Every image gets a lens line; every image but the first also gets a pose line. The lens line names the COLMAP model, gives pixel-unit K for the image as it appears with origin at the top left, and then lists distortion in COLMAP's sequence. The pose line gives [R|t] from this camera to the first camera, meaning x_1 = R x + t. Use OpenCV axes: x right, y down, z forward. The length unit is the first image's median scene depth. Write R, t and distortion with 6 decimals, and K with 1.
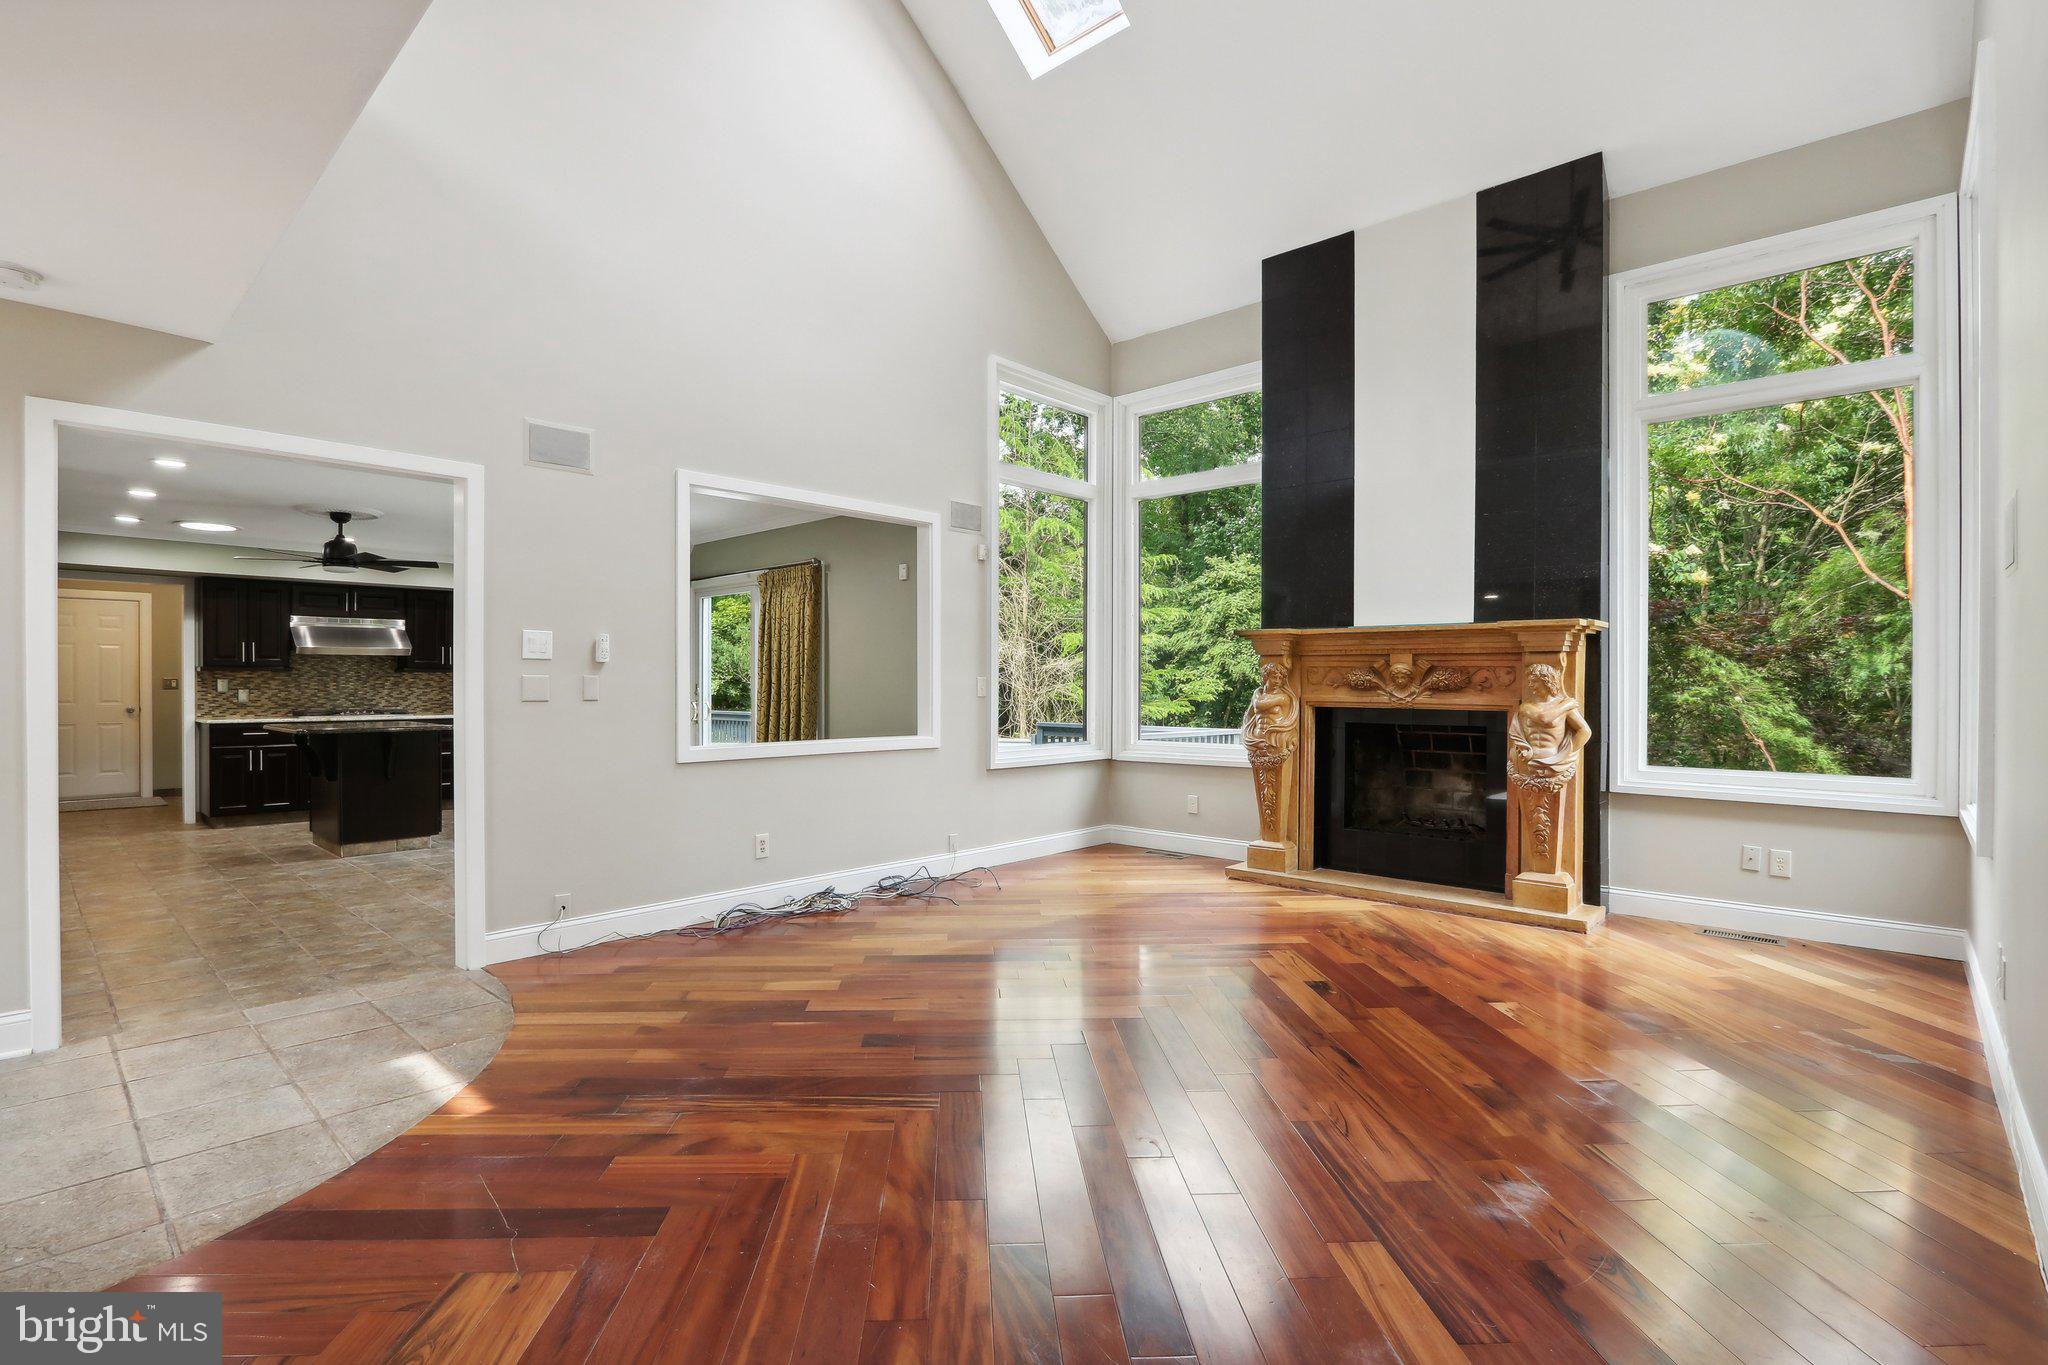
lens RADIAL K [[969.3, 0, 1024.0], [0, 969.3, 682.5], [0, 0, 1]] dist [-0.011832, 0.000420]
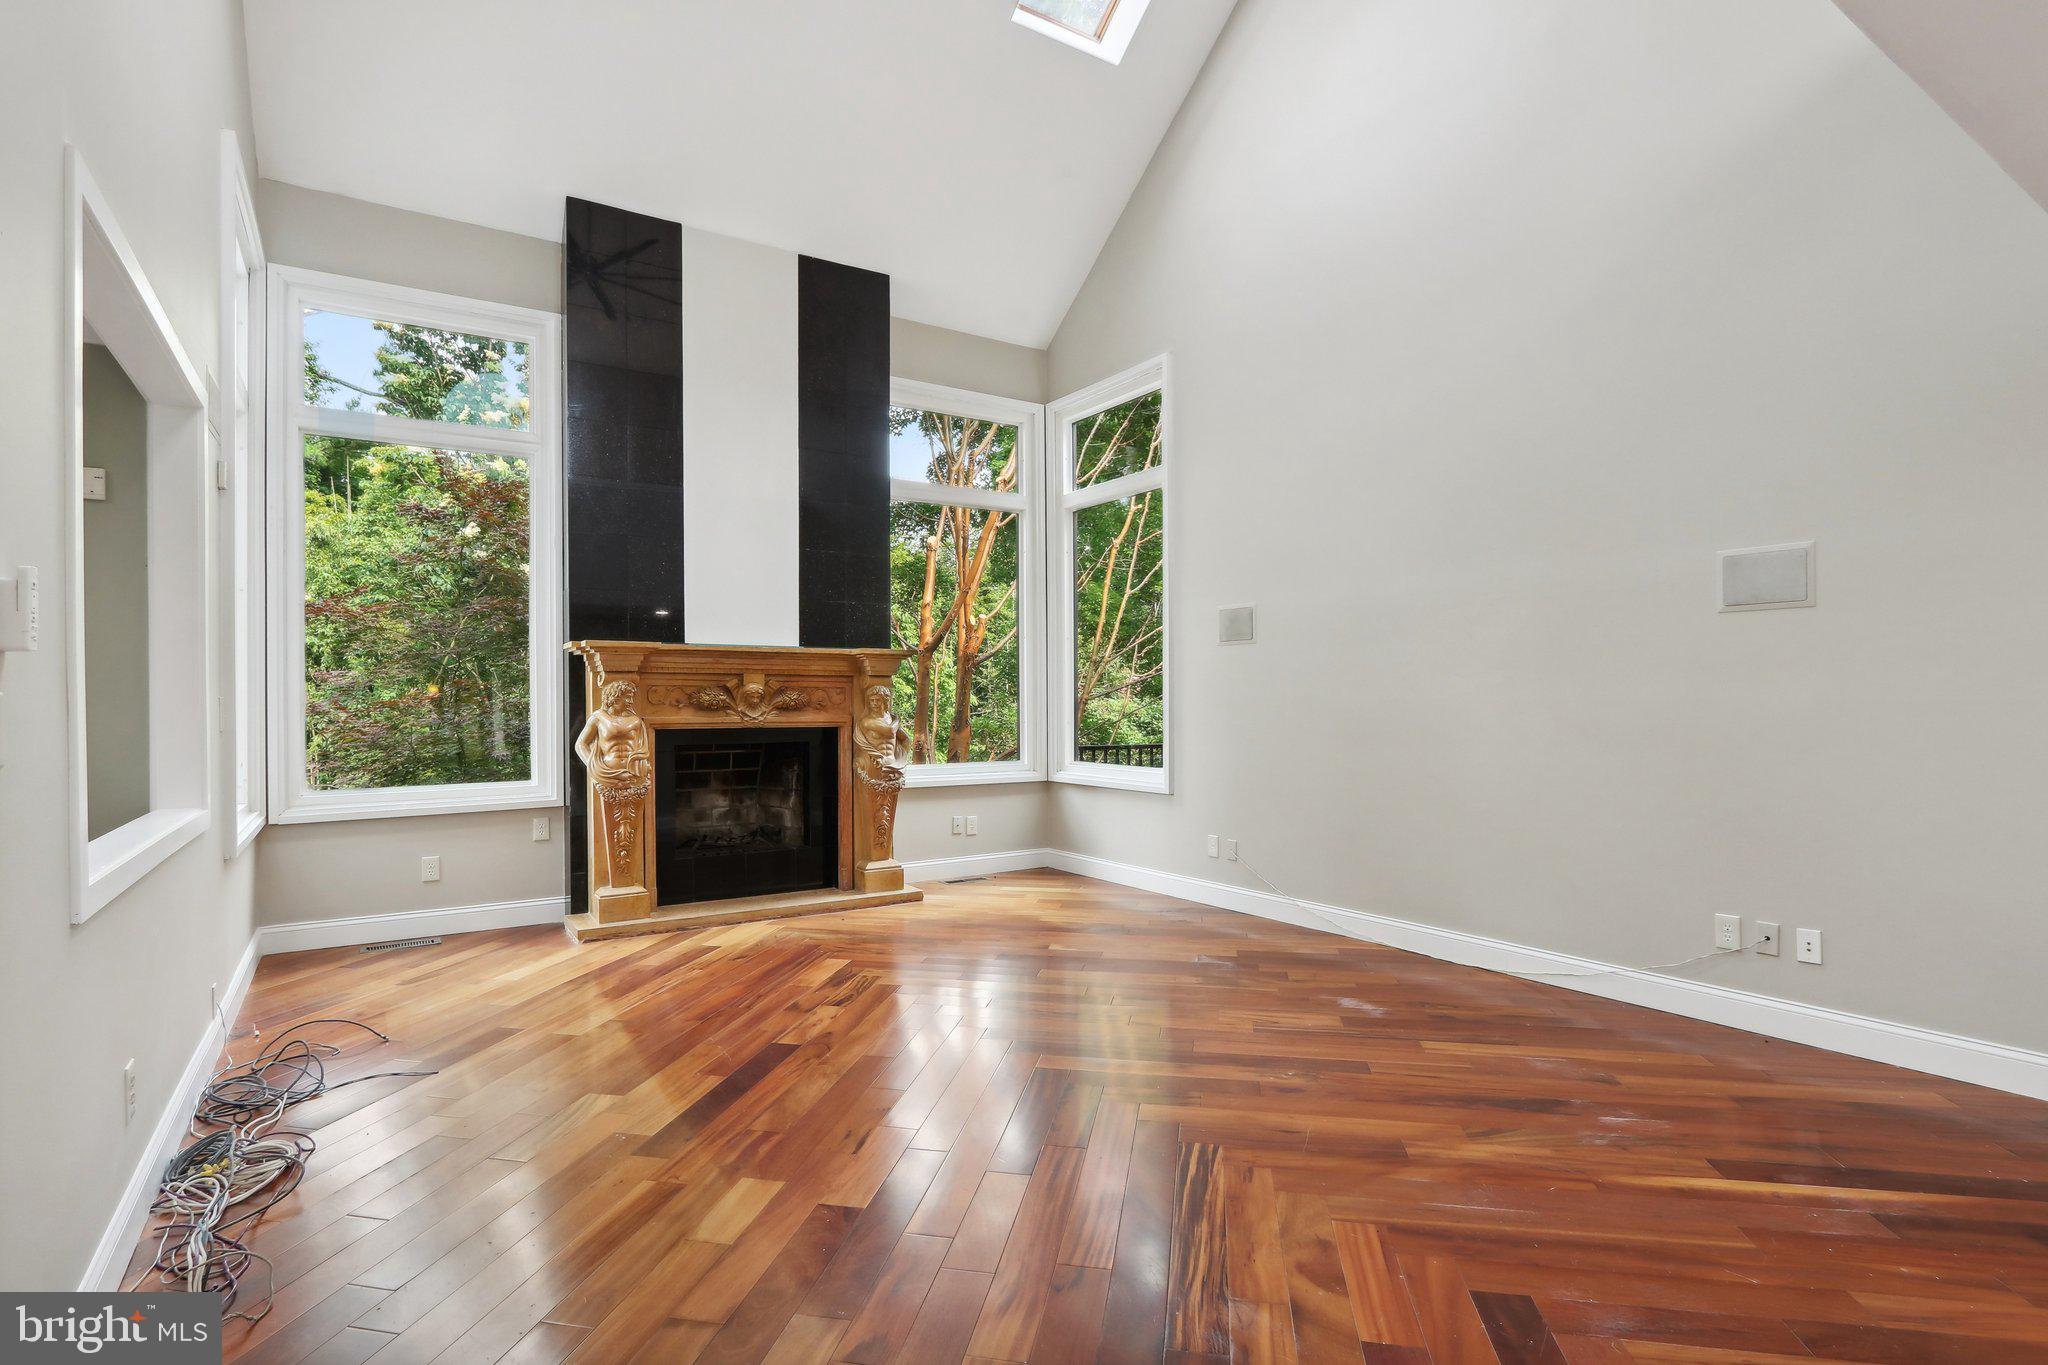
lens RADIAL K [[986.9, 0, 1021.9], [0, 986.9, 697.4], [0, 0, 1]] dist [-0.000566, -0.000105]
pose [[0.246656, 0.001973, 0.969101, -0.553907], [0.003492, 0.999990, -0.002925, -0.000966], [-0.969097, 0.004106, 0.246647, 0.479572]]
